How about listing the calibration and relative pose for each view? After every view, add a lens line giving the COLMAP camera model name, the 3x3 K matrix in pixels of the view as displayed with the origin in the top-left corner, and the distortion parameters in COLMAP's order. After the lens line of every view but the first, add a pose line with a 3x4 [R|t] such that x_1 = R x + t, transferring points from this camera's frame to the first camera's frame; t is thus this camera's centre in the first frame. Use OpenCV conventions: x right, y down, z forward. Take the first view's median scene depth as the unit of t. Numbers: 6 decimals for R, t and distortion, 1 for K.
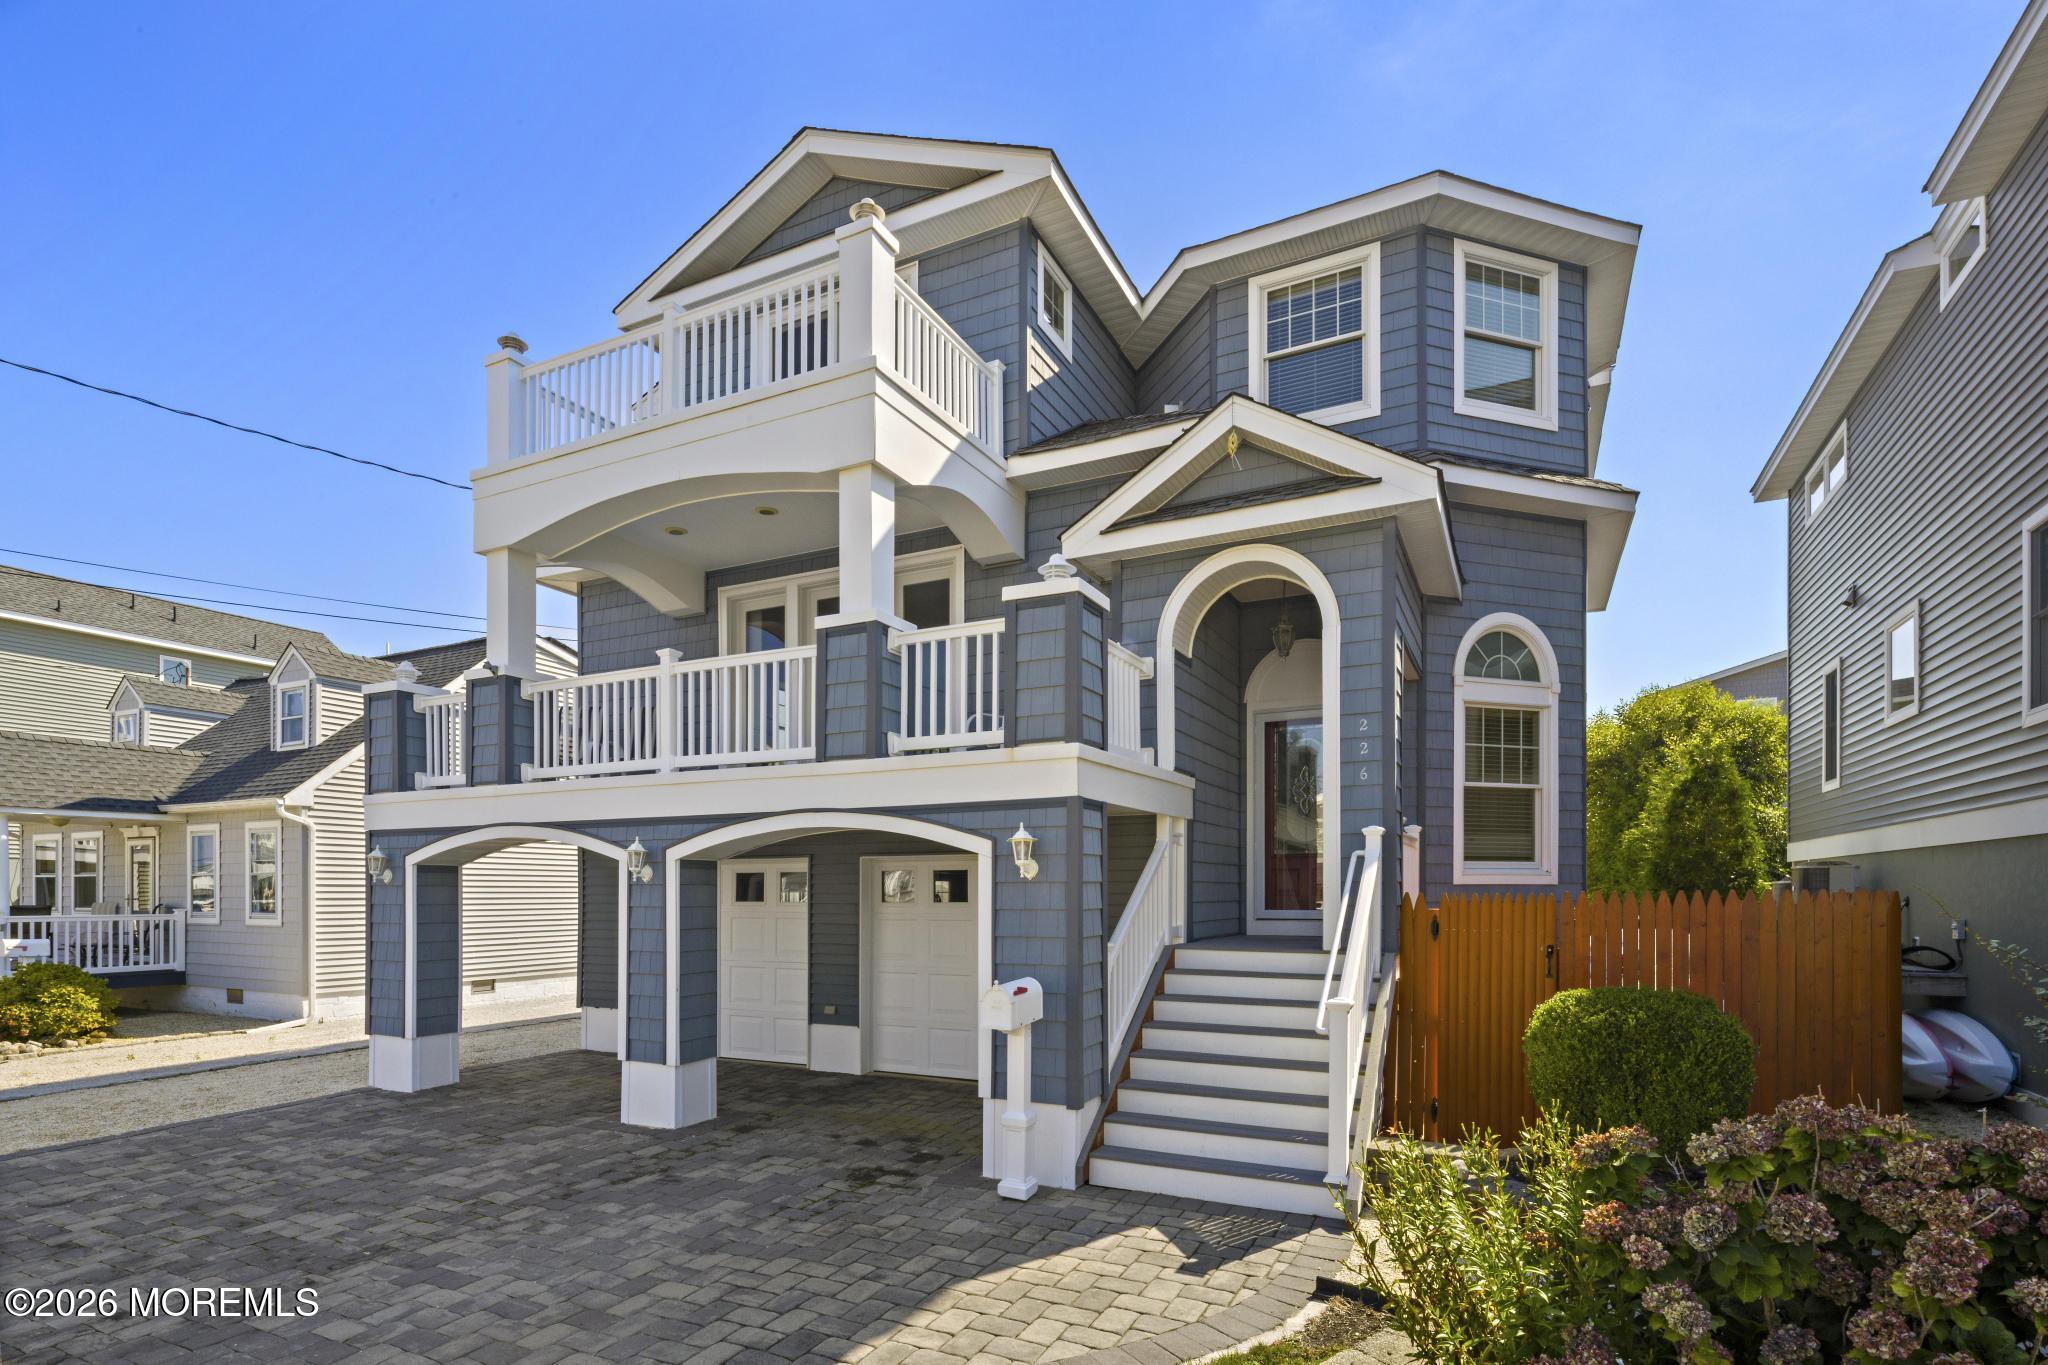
lens RADIAL K [[1028.1, 0, 1018.2], [0, 1028.1, 893.7], [0, 0, 1]] dist [-0.001481, -0.000298]
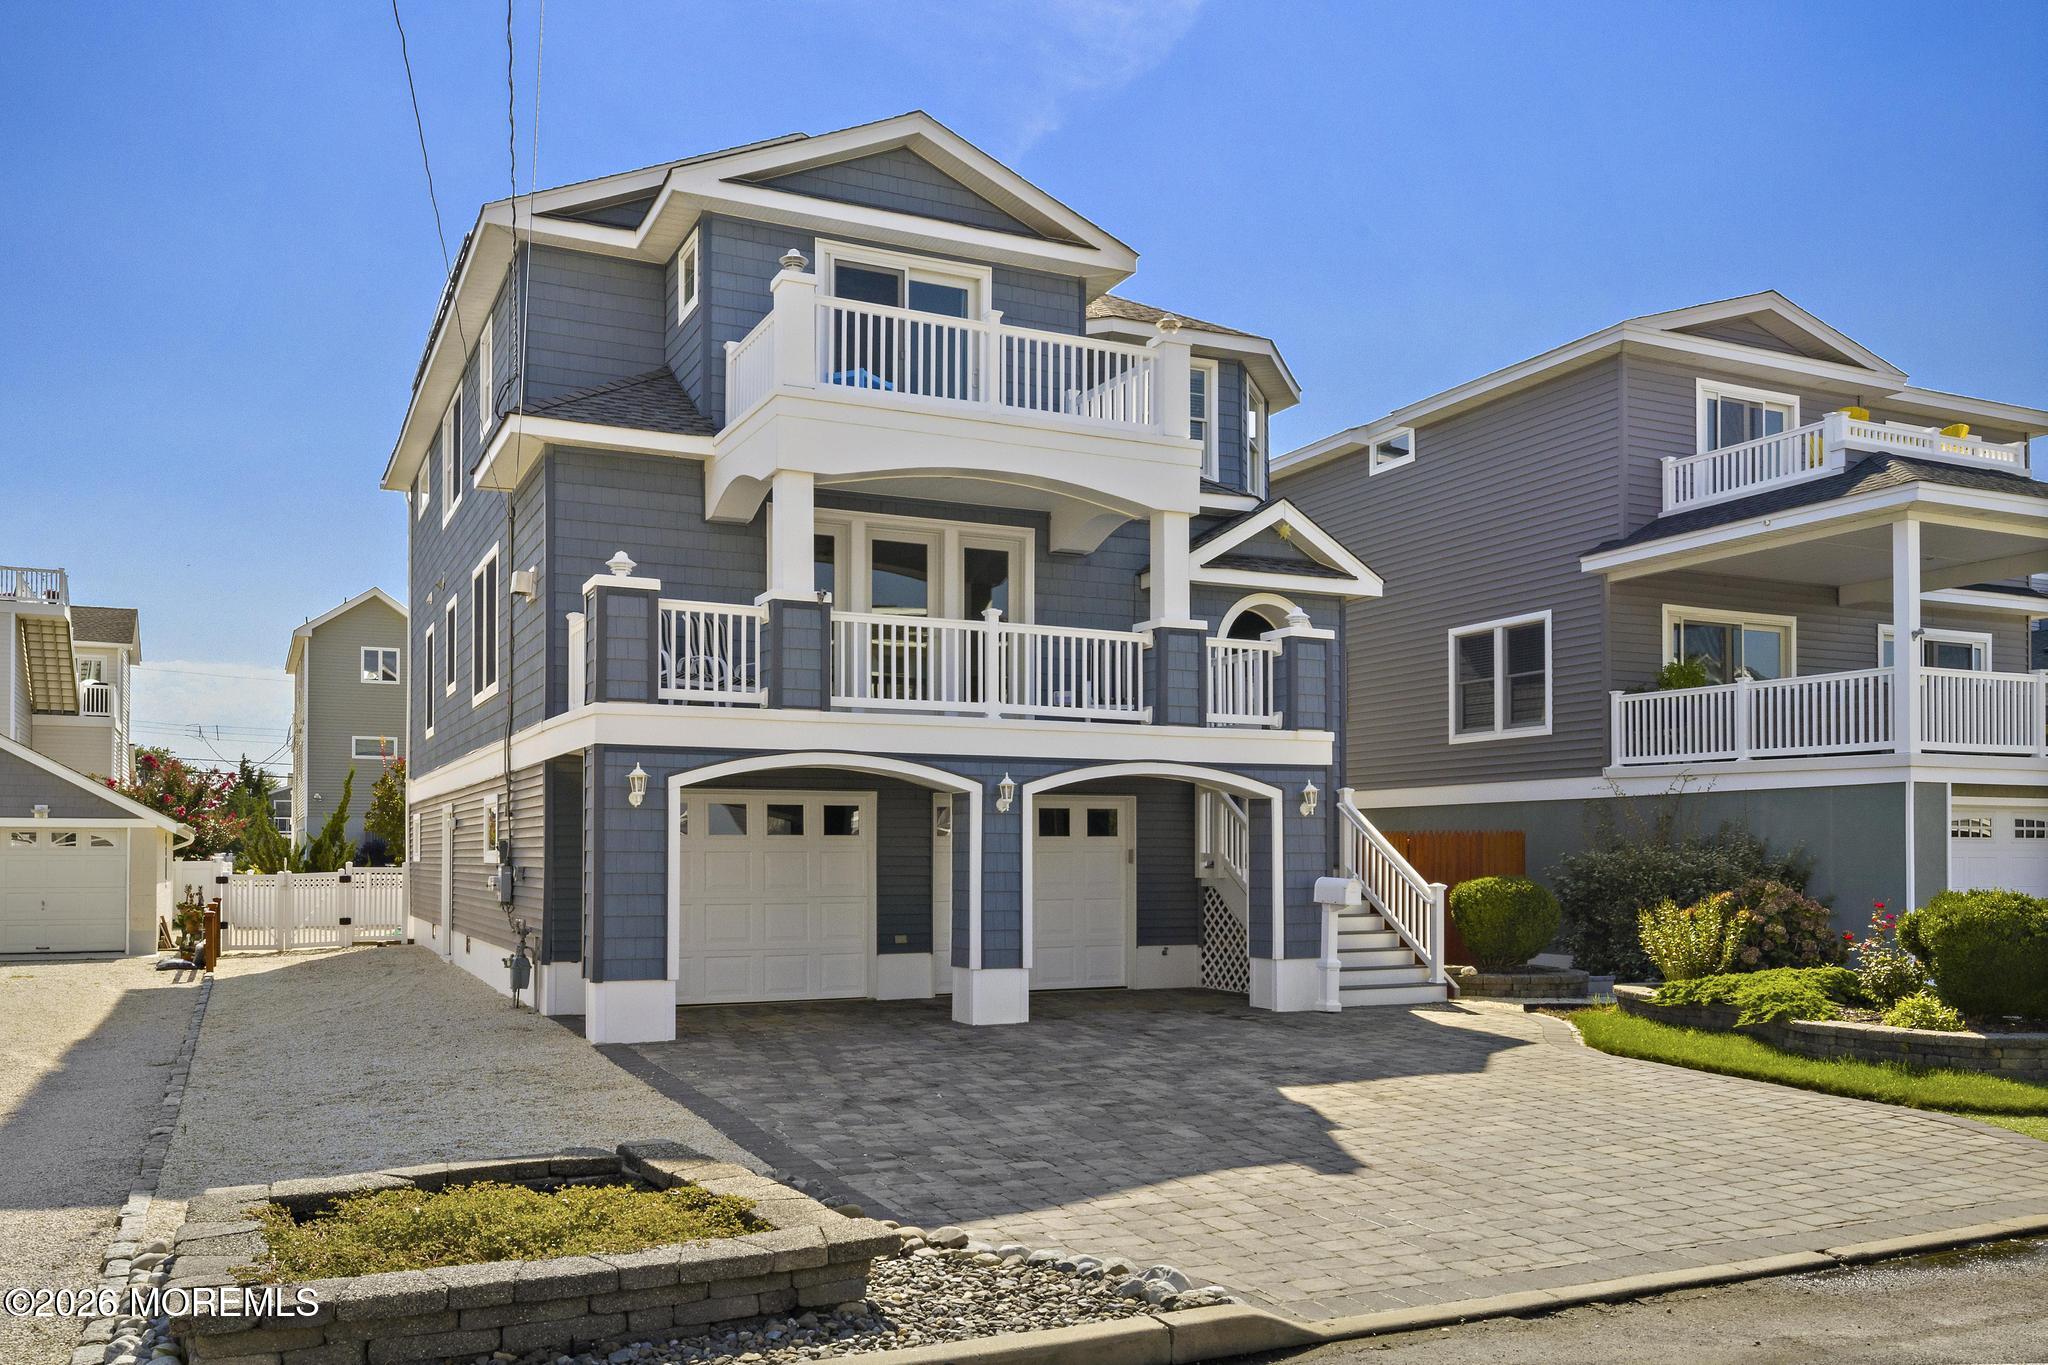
lens RADIAL K [[1649.9, 0, 1032.3], [0, 1649.9, 857.0], [0, 0, 1]] dist [-0.045925, 0.094631]
pose [[0.596792, 0.002766, 0.802391, -1.584808], [0.003335, 0.999977, -0.005927, 0.043869], [-0.802389, 0.006213, 0.596769, -0.114858]]
